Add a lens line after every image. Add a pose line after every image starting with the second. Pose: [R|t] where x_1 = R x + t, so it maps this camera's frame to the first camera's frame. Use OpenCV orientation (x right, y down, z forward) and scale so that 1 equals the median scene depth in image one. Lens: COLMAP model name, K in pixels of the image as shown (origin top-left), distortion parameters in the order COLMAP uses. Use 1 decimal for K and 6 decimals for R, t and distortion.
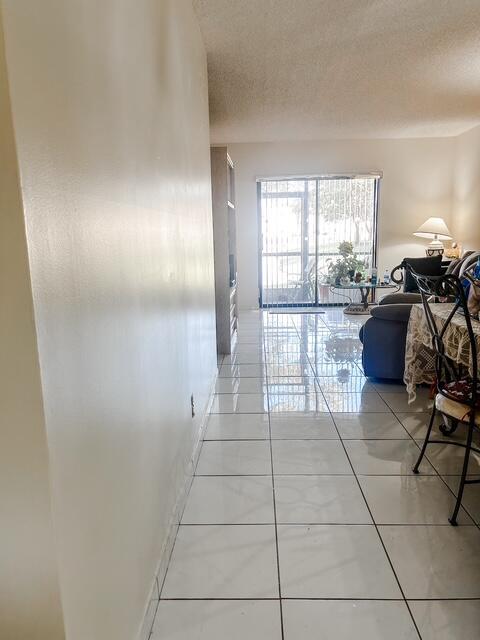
lens RADIAL K [[517.8, 0, 240.0], [0, 517.8, 320.0], [0, 0, 1]] dist [0.092265, -0.002810]
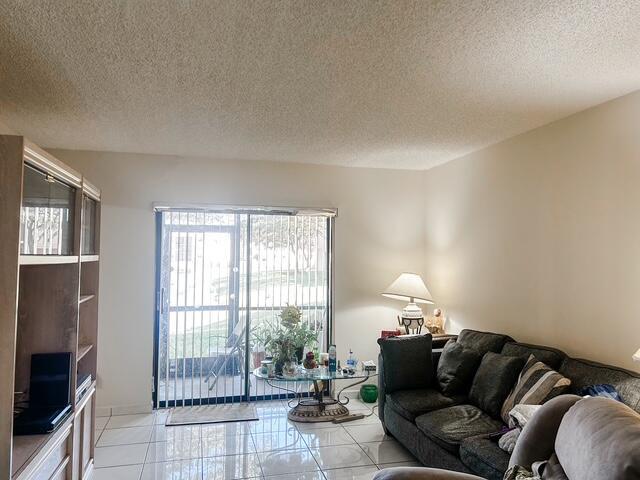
lens RADIAL K [[517.8, 0, 320.0], [0, 517.8, 240.0], [0, 0, 1]] dist [0.092265, -0.002810]
pose [[0.962736, 0.035212, 0.268140, 0.057577], [0.021327, 0.978514, -0.205073, -0.092989], [-0.269600, 0.203150, 0.941300, 0.340889]]
